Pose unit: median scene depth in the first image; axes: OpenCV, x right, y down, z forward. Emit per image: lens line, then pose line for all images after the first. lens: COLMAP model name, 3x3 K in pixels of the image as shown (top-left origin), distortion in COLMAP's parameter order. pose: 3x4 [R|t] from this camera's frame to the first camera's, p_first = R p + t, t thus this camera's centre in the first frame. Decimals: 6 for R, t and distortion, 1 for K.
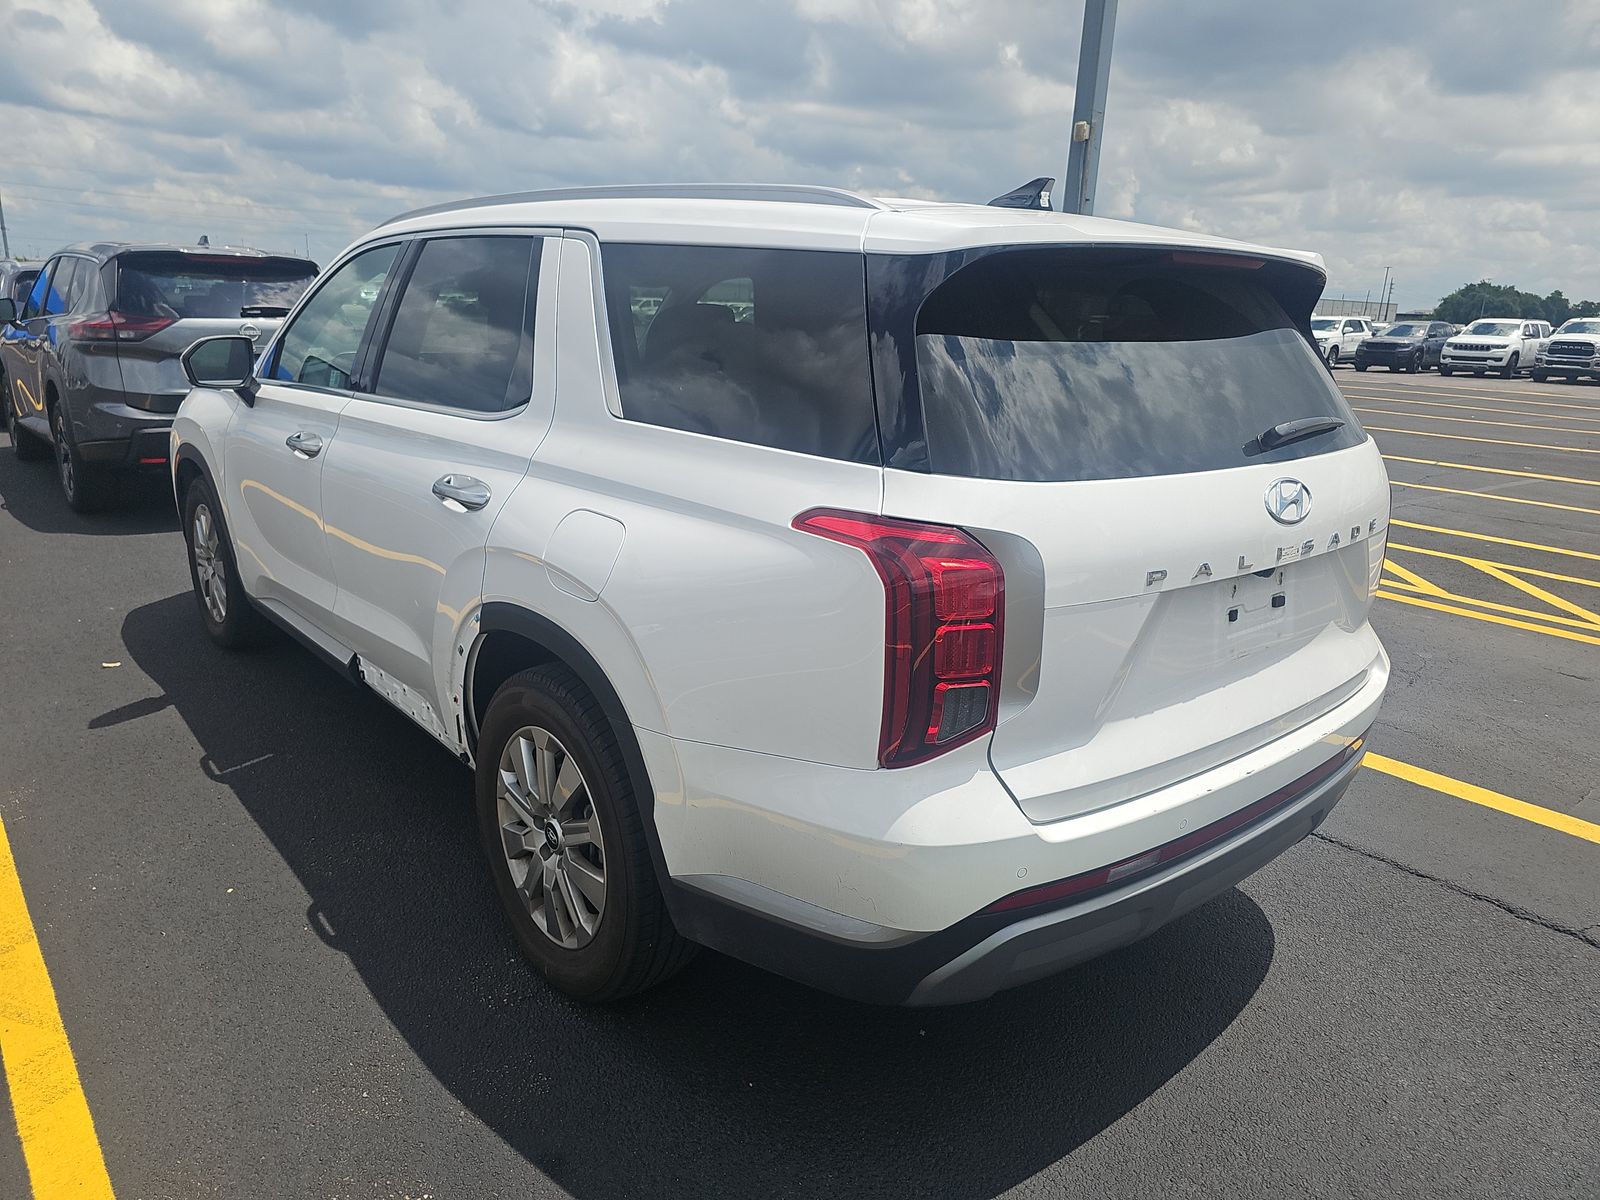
lens RADIAL K [[1068.4, 0, 800.0], [0, 1068.4, 600.0], [0, 0, 1]] dist [0.038634, -0.037804]
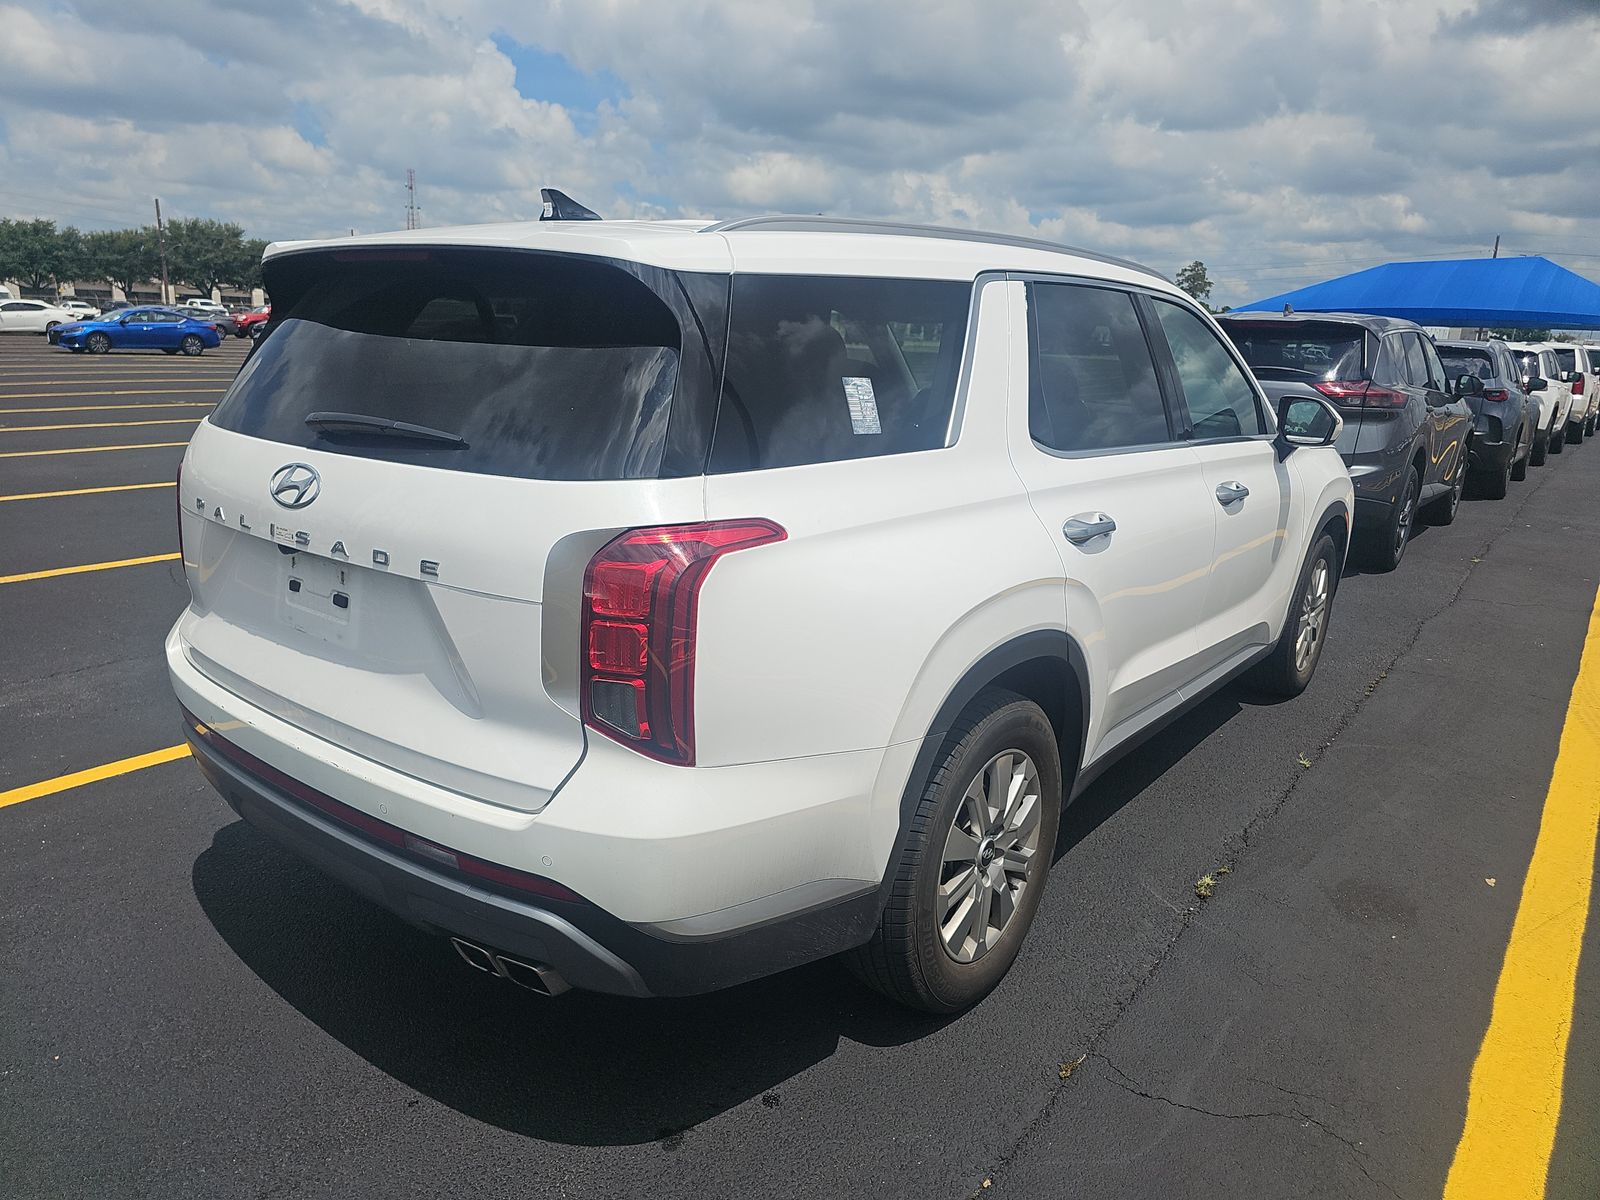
lens RADIAL K [[1090.0, 0, 800.0], [0, 1090.0, 600.0], [0, 0, 1]] dist [0.033364, -0.038068]
pose [[0.187383, 0.206816, -0.960268, 1.568249], [-0.287578, 0.946301, 0.147691, -0.281560], [0.939248, 0.248478, 0.236796, 1.235635]]
